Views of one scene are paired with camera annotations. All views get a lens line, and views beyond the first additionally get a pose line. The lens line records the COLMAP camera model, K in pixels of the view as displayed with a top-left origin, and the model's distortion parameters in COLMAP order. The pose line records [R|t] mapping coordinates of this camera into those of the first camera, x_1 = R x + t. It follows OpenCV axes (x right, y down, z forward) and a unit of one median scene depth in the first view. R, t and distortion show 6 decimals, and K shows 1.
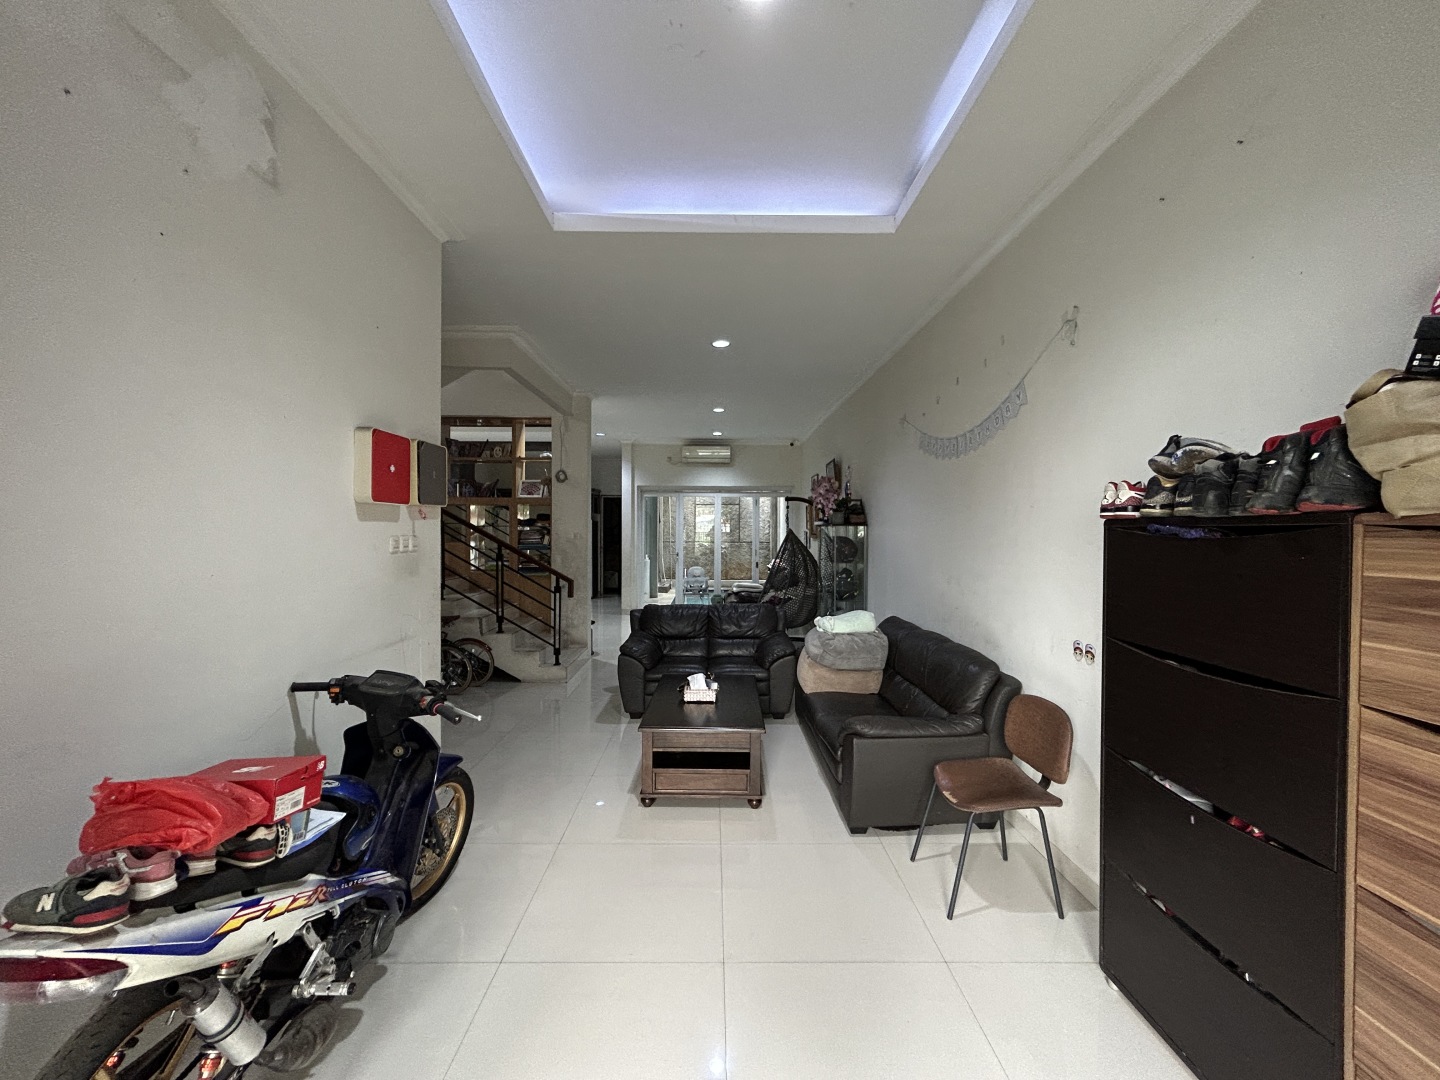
lens RADIAL K [[585.5, 0, 710.9], [0, 585.5, 527.6], [0, 0, 1]] dist [-0.001379, 0.000874]
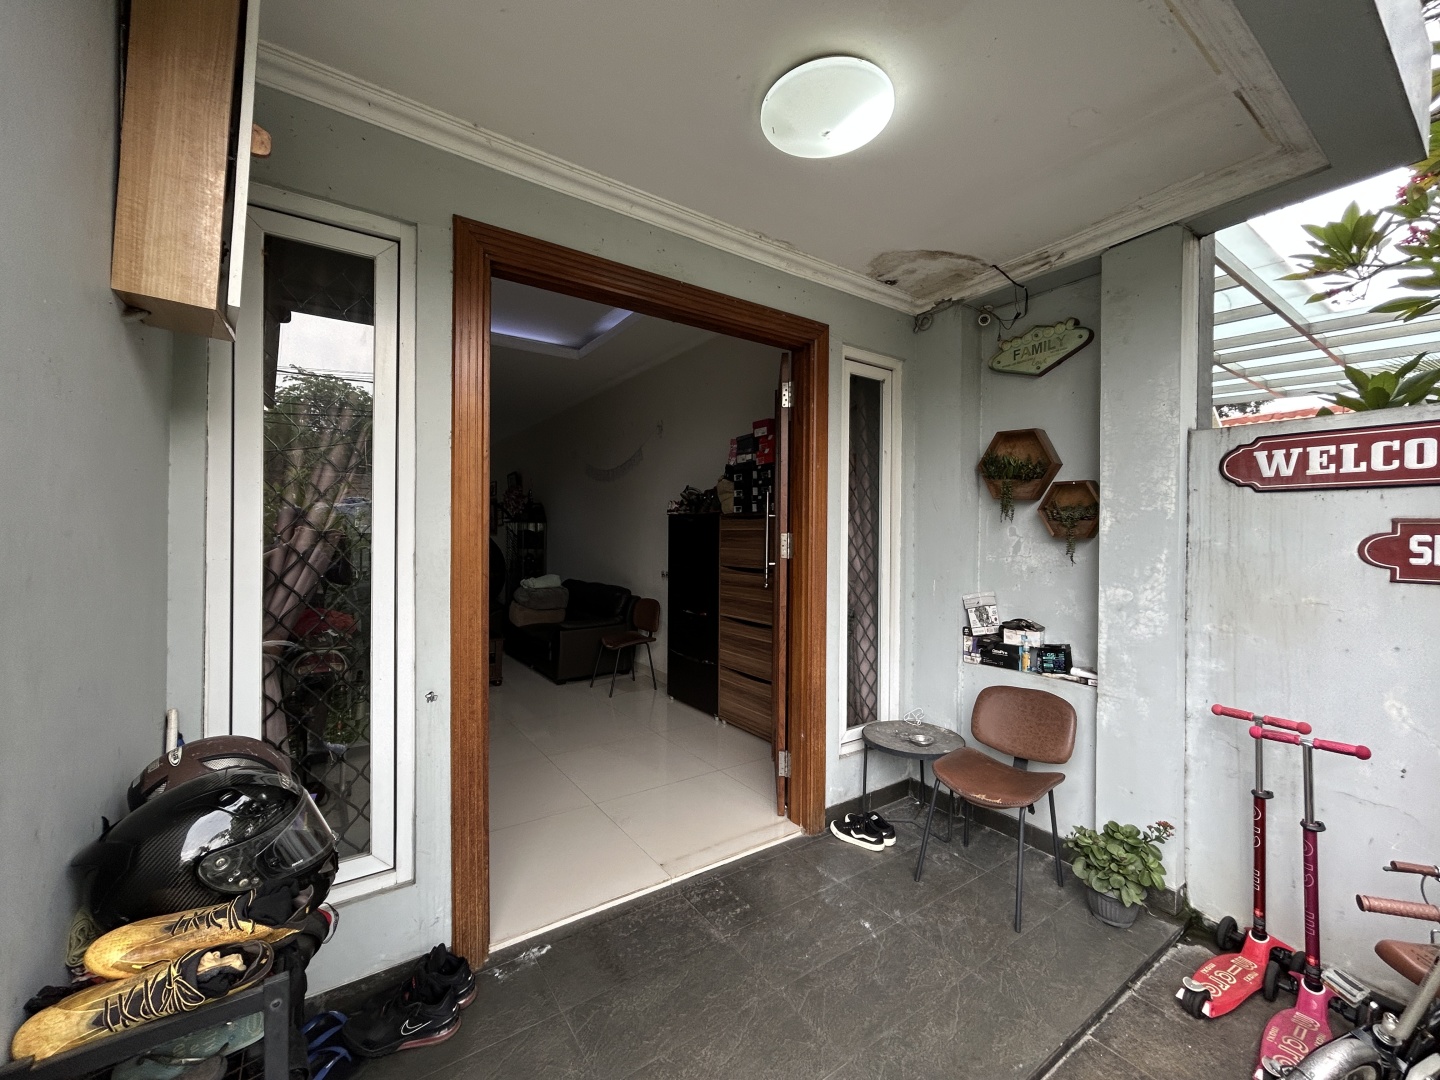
lens RADIAL K [[585.5, 0, 711.3], [0, 585.5, 531.8], [0, 0, 1]] dist [-0.001379, 0.000874]
pose [[0.825231, 0.001069, 0.564795, -0.467394], [-0.001691, 0.999998, 0.000577, 0.042543], [-0.564793, -0.001432, 0.825231, -0.921736]]
